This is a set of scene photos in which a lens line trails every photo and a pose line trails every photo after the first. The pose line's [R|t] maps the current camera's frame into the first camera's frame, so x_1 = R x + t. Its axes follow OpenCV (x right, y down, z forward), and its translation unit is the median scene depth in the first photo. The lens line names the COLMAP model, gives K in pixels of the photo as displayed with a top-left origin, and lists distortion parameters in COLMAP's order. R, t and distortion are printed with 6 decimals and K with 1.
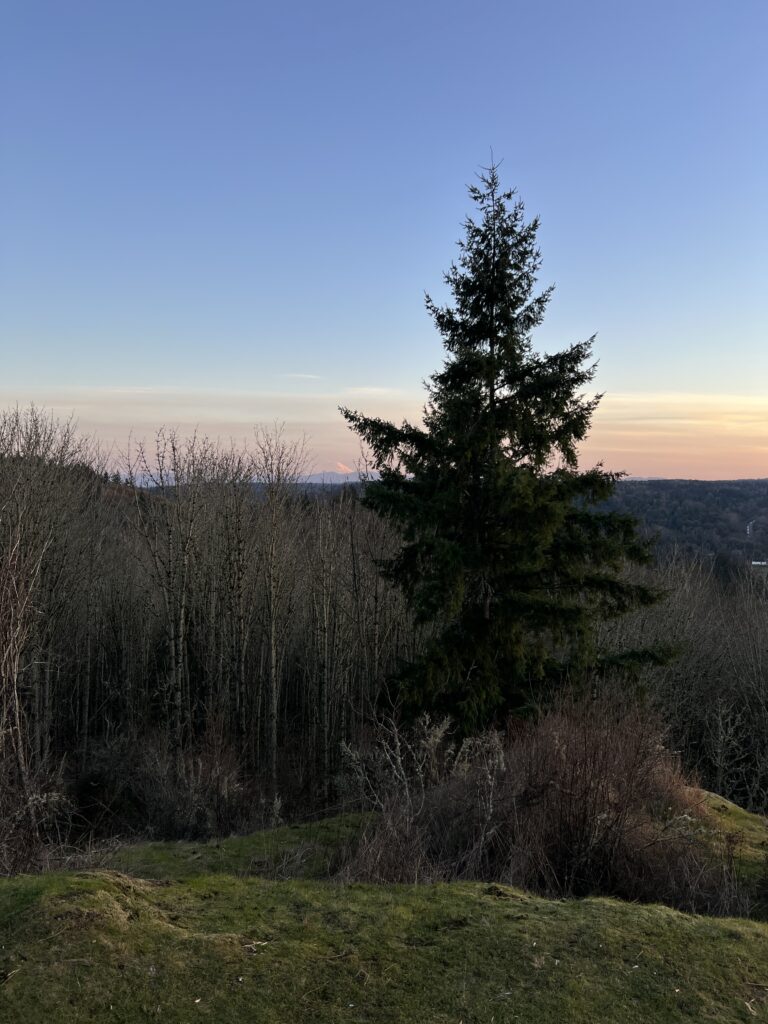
lens RADIAL K [[769.8, 0, 384.7], [0, 769.8, 508.3], [0, 0, 1]] dist [0.014252, 0.002125]
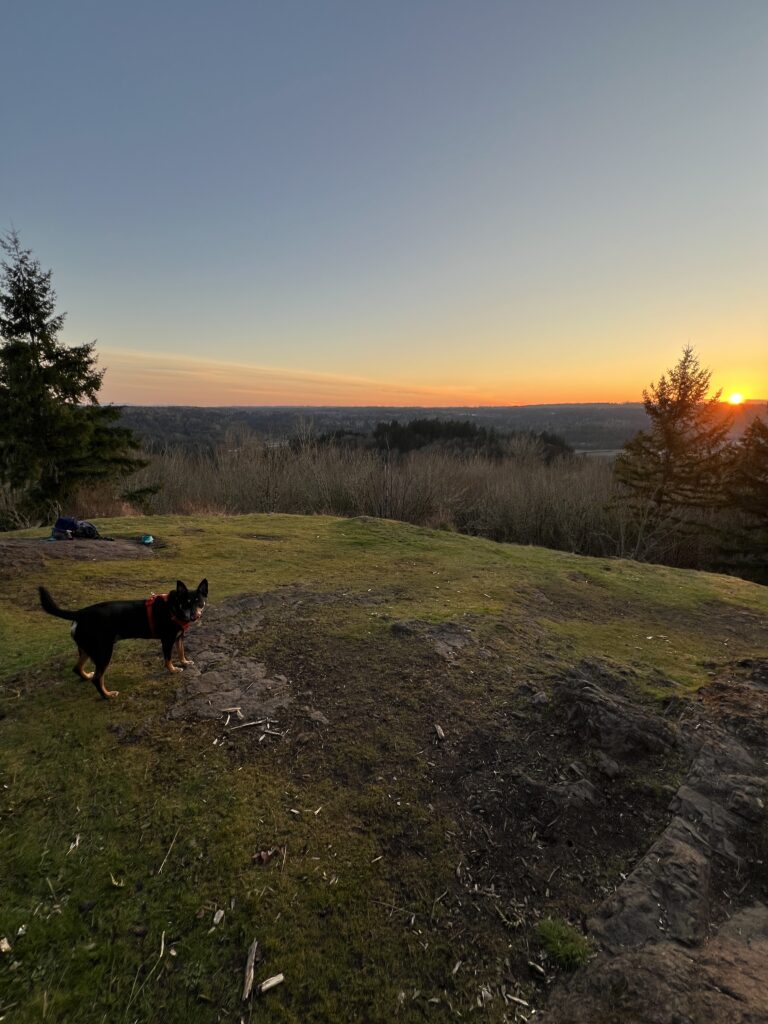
lens RADIAL K [[417.5, 0, 387.6], [0, 417.5, 510.5], [0, 0, 1]] dist [-0.003103, 0.001104]
pose [[0.695112, -0.167369, 0.699147, -0.039241], [0.019343, 0.976524, 0.214538, -0.001460], [-0.718641, -0.135605, 0.682031, -0.362292]]
